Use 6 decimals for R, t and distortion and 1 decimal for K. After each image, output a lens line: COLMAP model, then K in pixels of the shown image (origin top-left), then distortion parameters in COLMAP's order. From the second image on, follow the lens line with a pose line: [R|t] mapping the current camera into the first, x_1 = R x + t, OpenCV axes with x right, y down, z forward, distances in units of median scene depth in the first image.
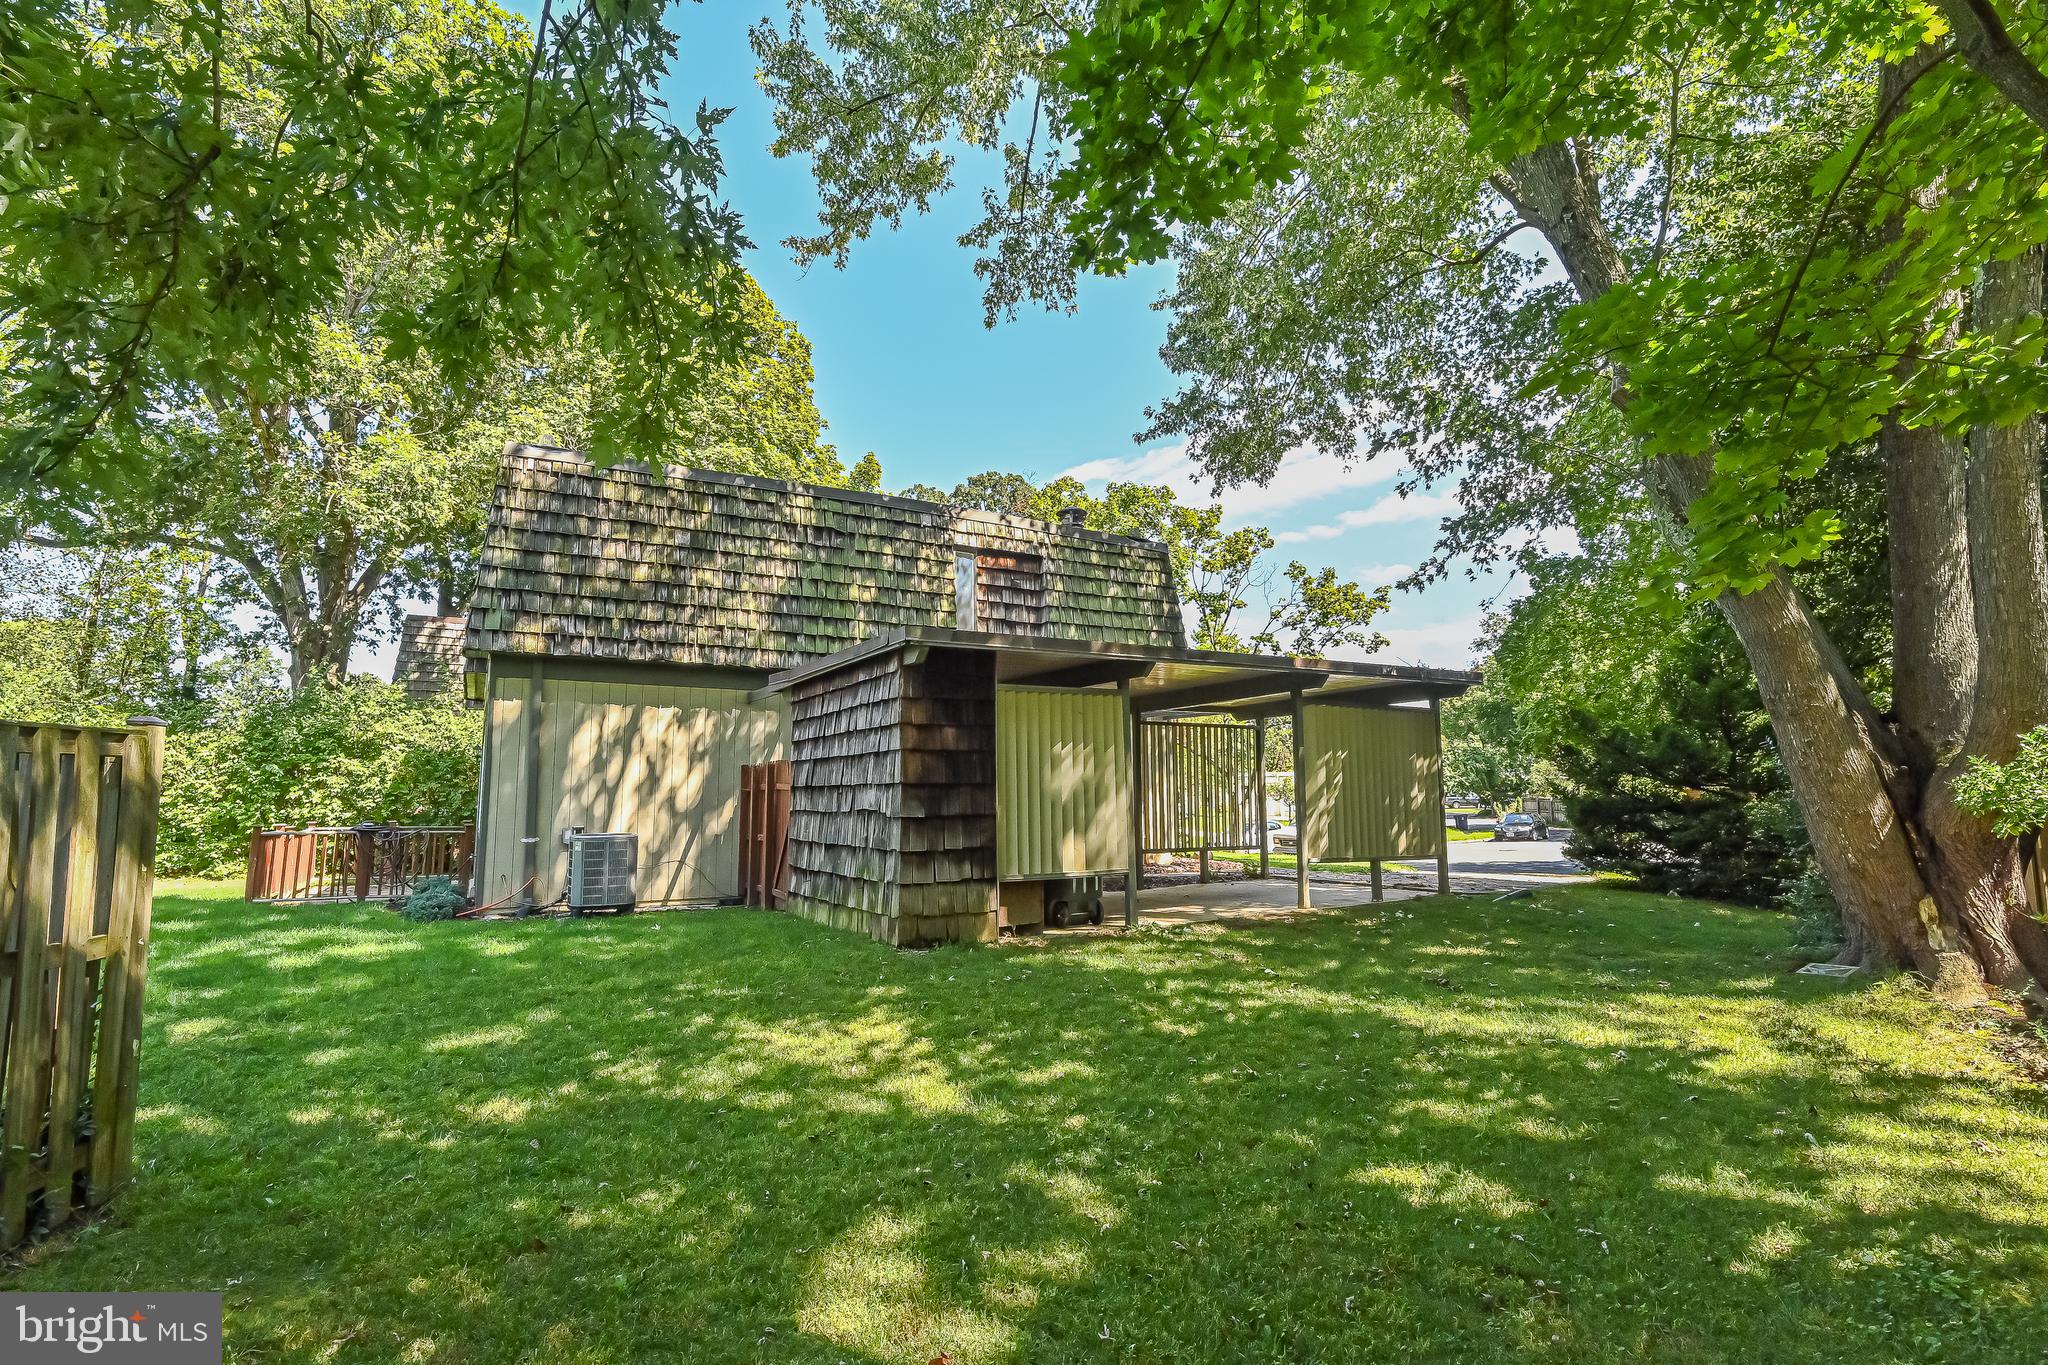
lens RADIAL K [[992.7, 0, 1024.0], [0, 992.7, 682.7], [0, 0, 1]] dist [-0.001424, 0.000116]
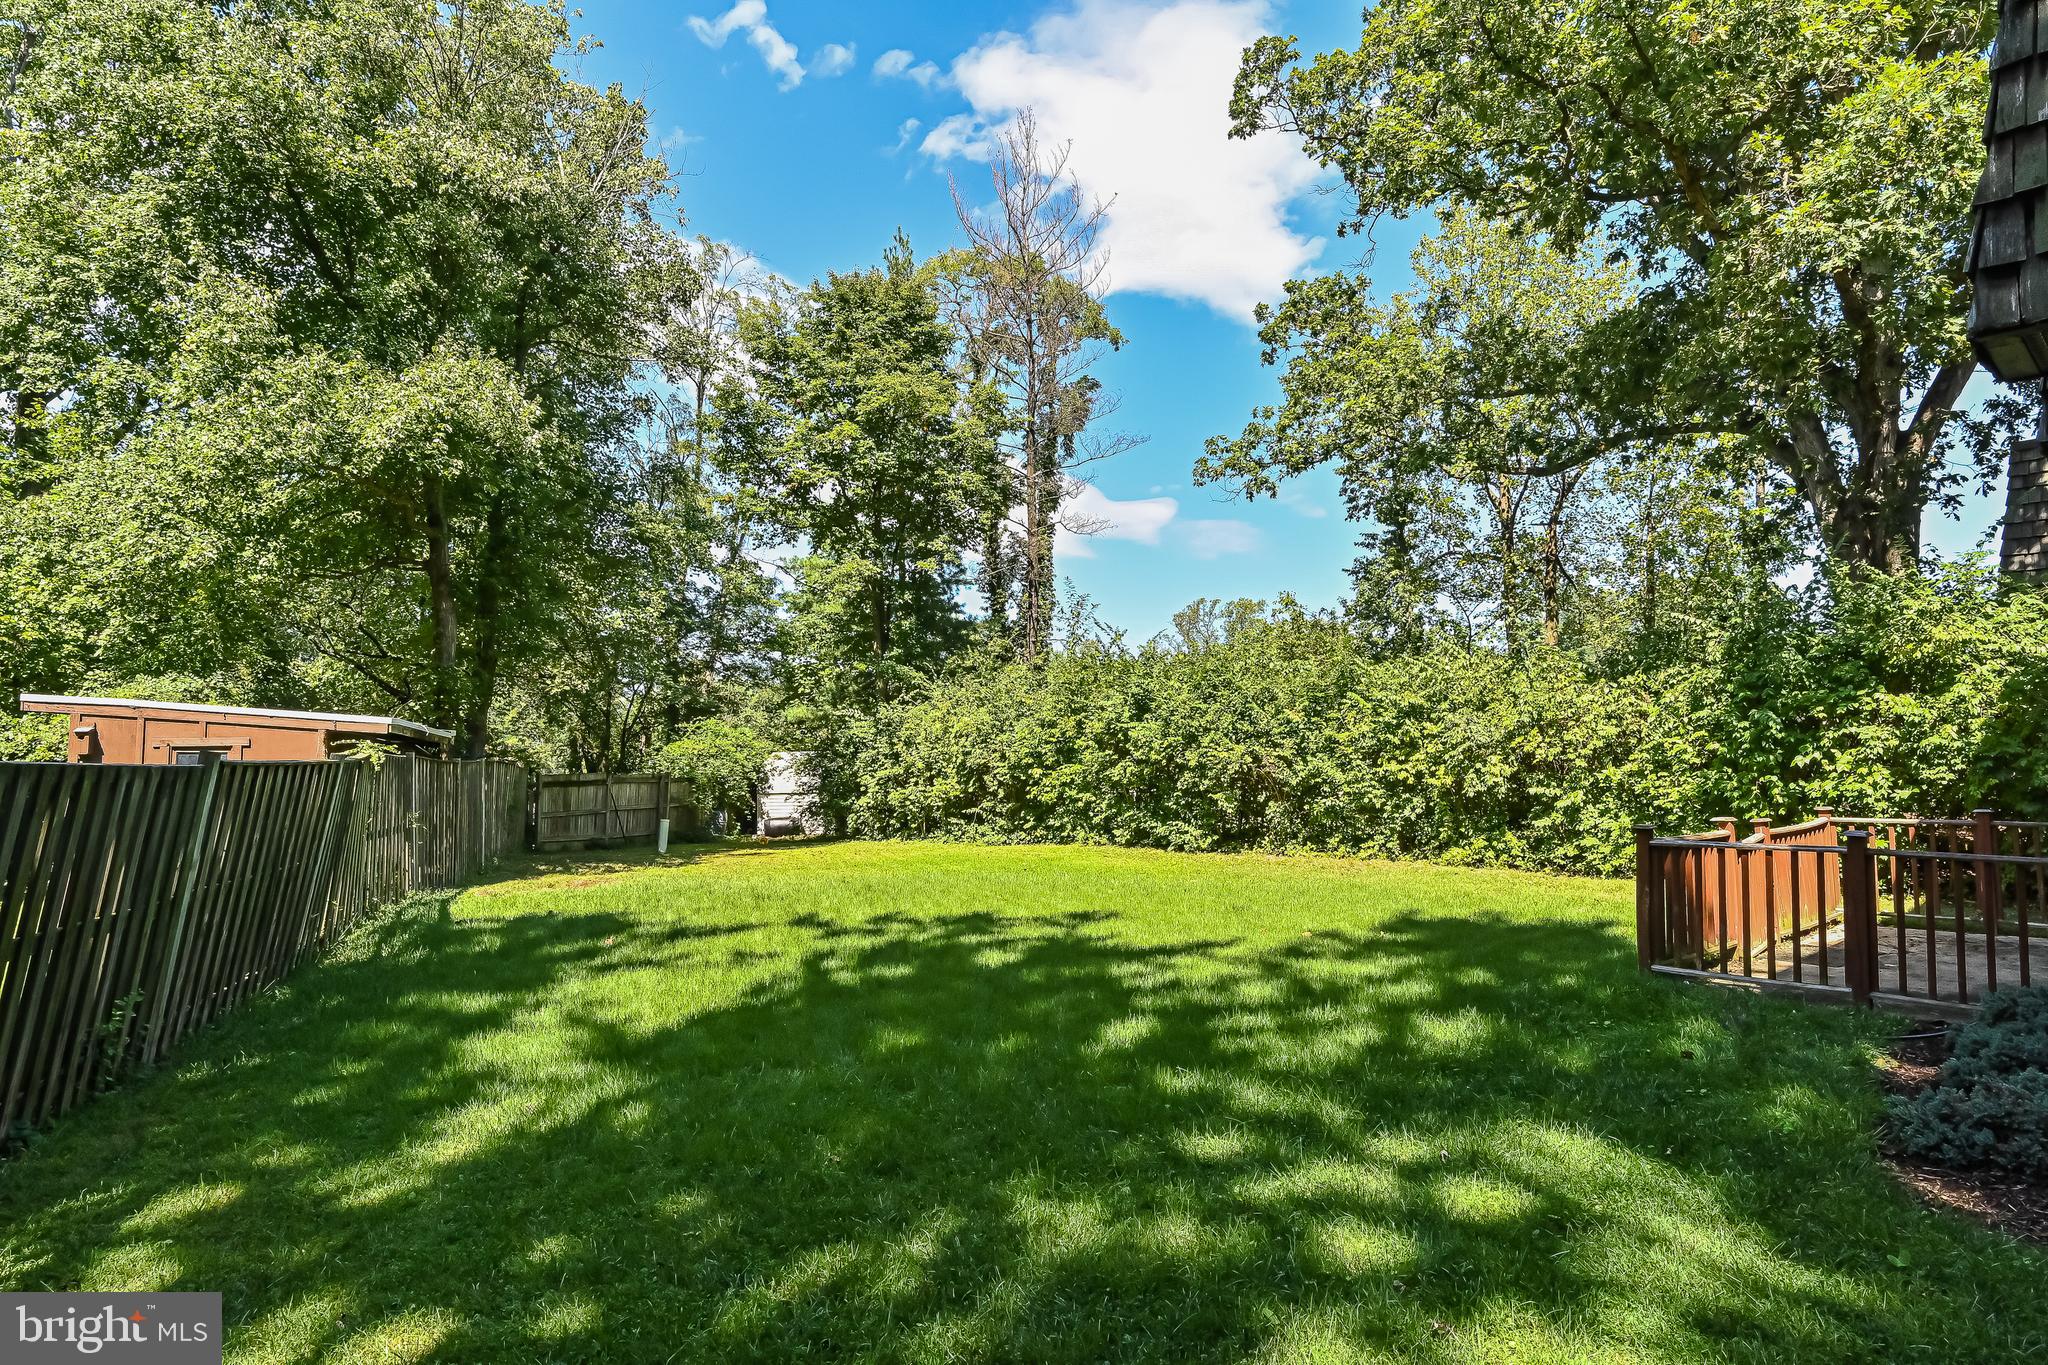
lens RADIAL K [[1088.8, 0, 1031.5], [0, 1088.8, 697.5], [0, 0, 1]] dist [0.001034, -0.002435]
pose [[0.224982, -0.054066, -0.972862, -0.194216], [0.124186, 0.991908, -0.026405, 0.034782], [0.966416, -0.114875, 0.229876, 0.391327]]
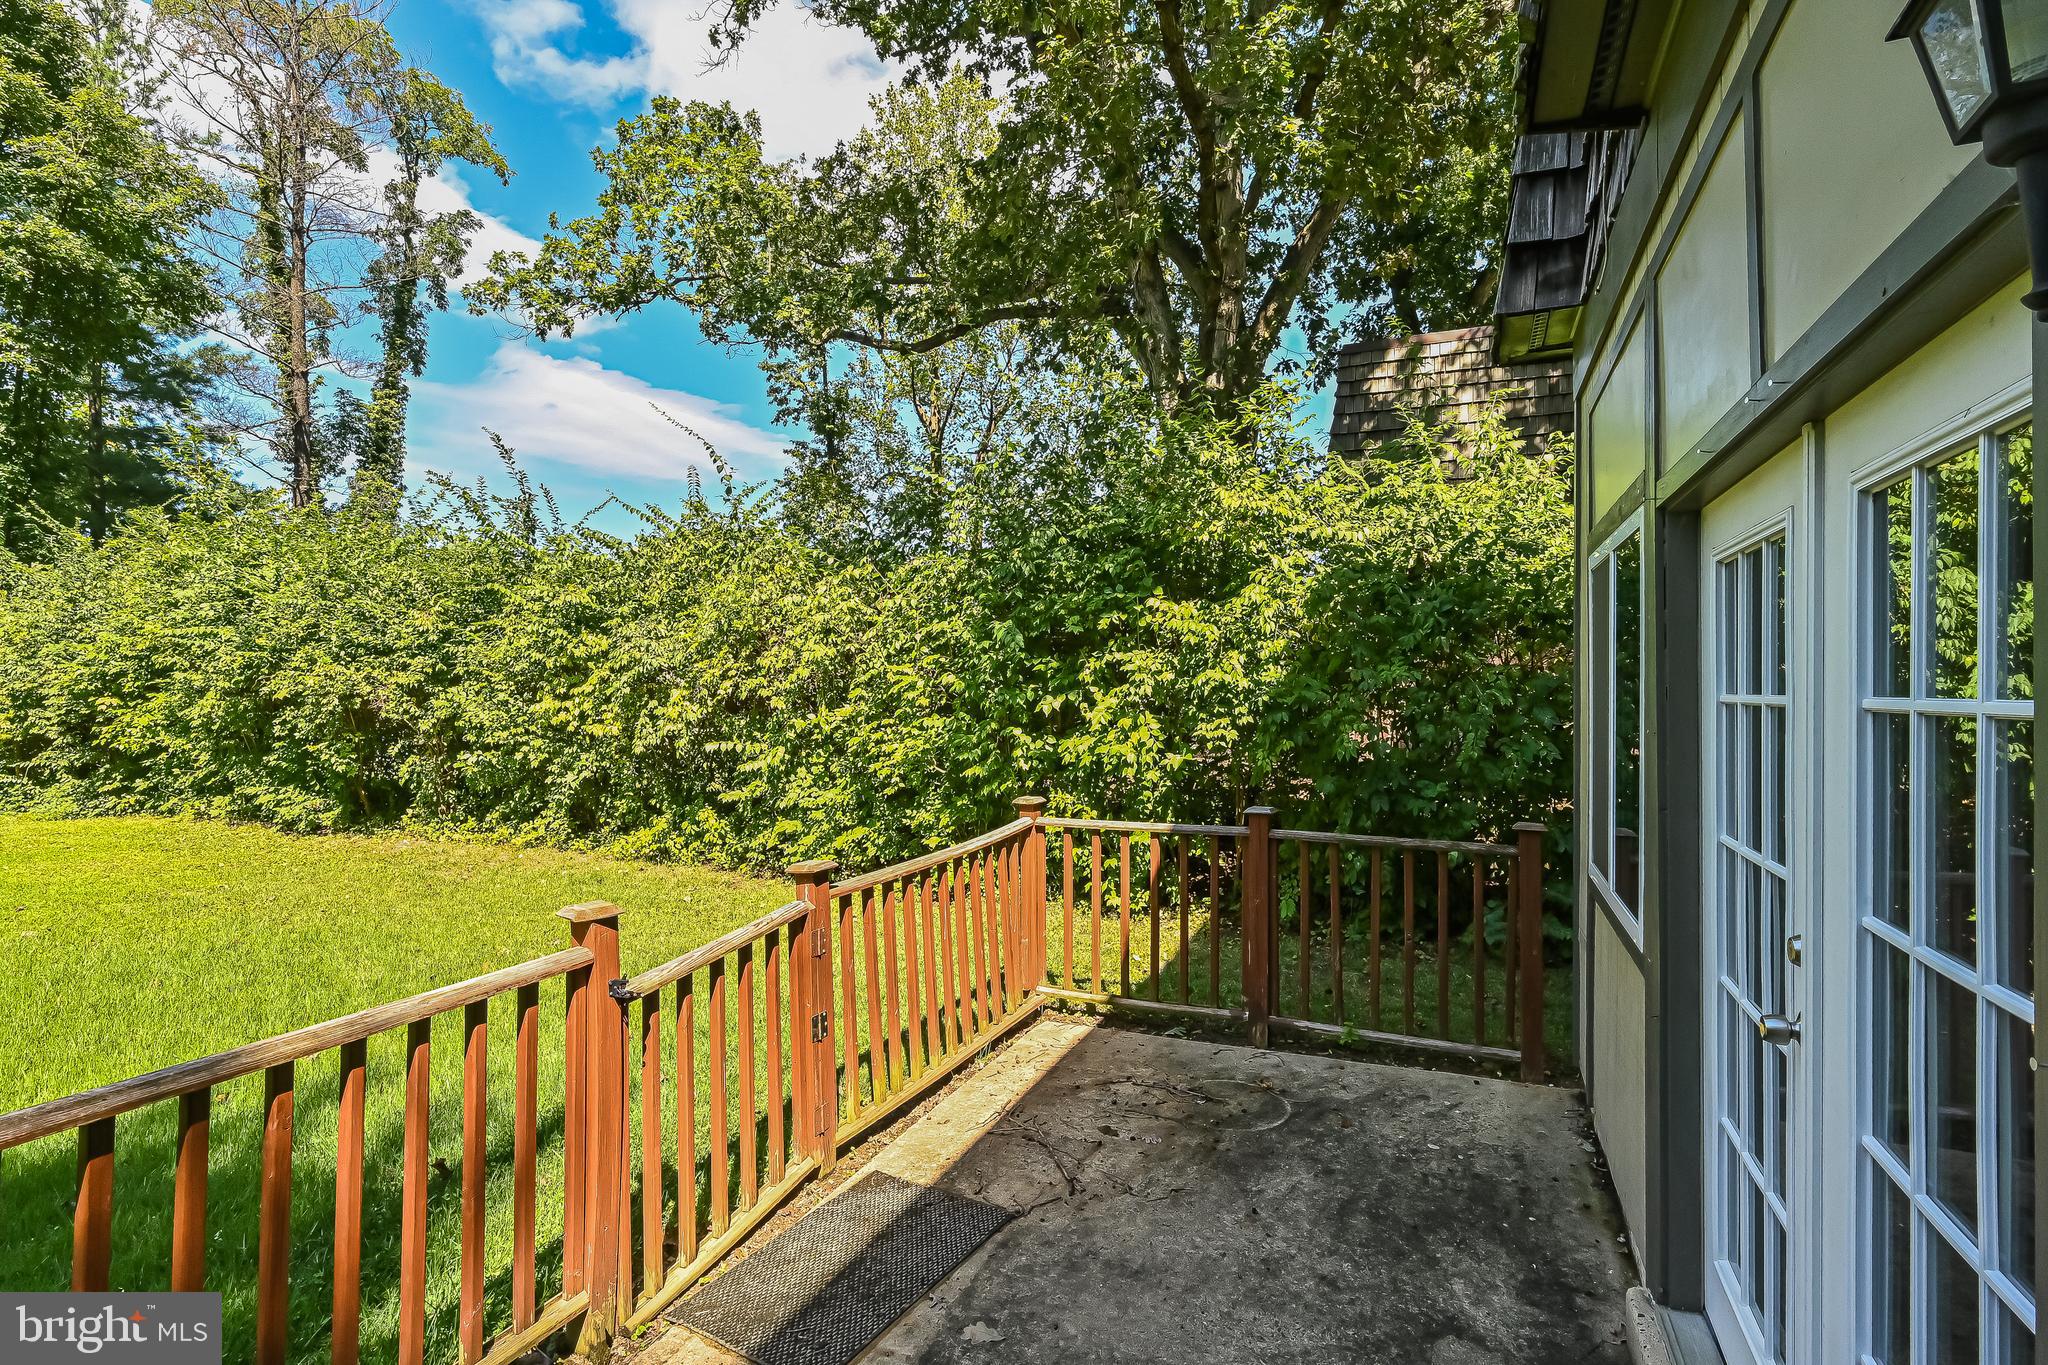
lens RADIAL K [[992.7, 0, 1016.2], [0, 992.7, 670.1], [0, 0, 1]] dist [-0.001424, 0.000116]
pose [[0.602282, -0.003253, -0.798276, -0.437128], [0.088932, 0.994040, 0.063047, 0.074629], [0.793314, -0.108965, 0.598982, 0.748990]]
